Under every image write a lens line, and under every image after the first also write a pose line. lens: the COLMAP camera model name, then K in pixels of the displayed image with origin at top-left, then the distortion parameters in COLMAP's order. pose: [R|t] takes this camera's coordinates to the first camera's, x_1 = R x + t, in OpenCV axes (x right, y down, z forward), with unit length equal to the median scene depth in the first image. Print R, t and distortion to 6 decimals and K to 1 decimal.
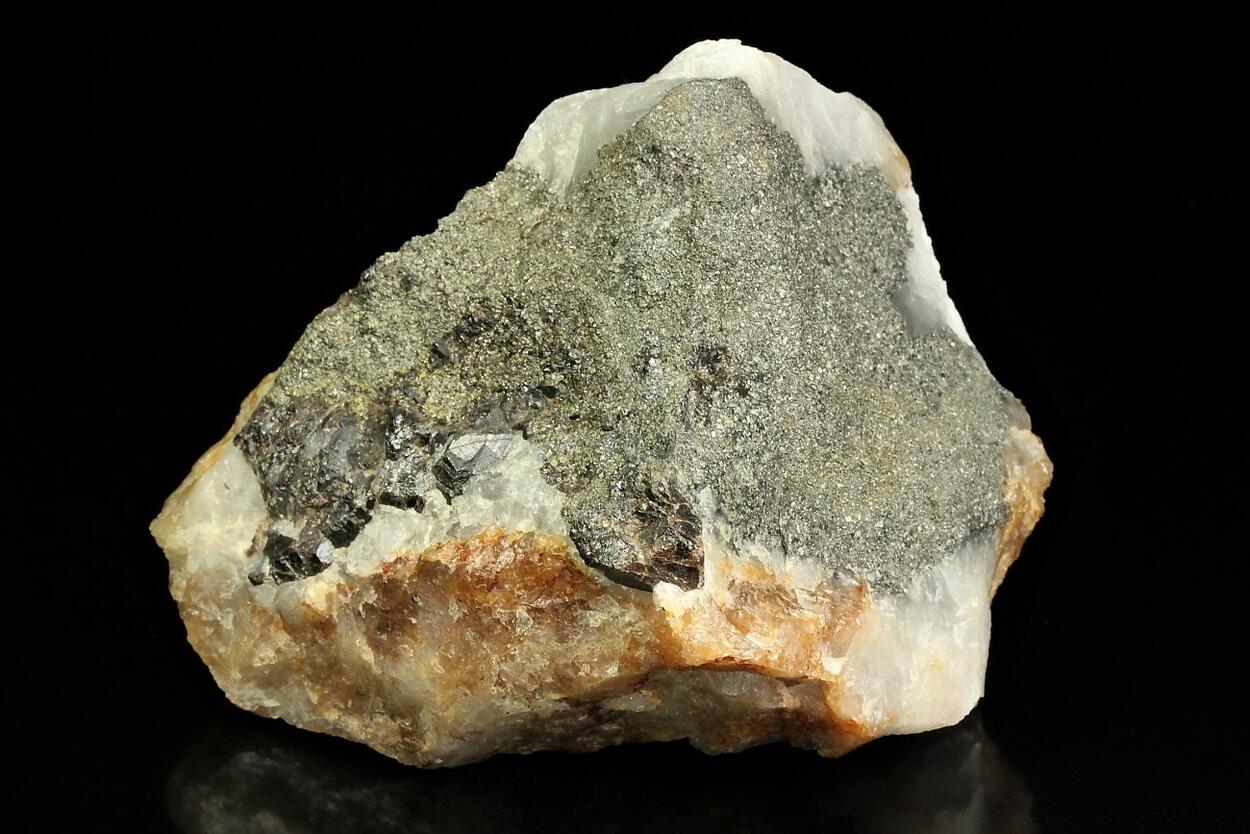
lens RADIAL K [[4416.1, 0, 625.1], [0, 4416.1, 416.7], [0, 0, 1]] dist [-0.400559, 0.000000]
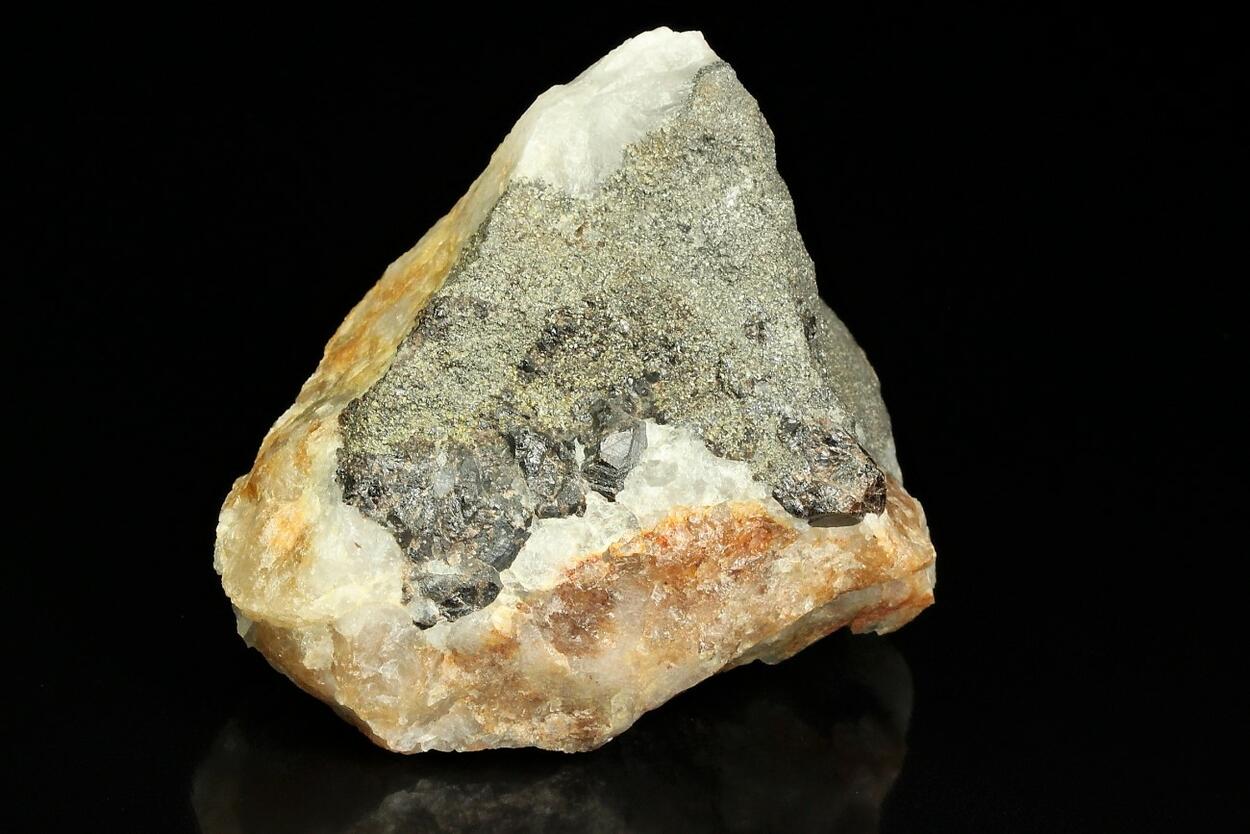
lens RADIAL K [[4416.1, 0, 625.0], [0, 4416.1, 417.2], [0, 0, 1]] dist [-0.400559, 0.000000]
pose [[0.692630, -0.235830, 0.681651, -0.752272], [0.191439, 0.971251, 0.141500, -0.148736], [-0.695424, 0.032488, 0.717865, 0.227504]]
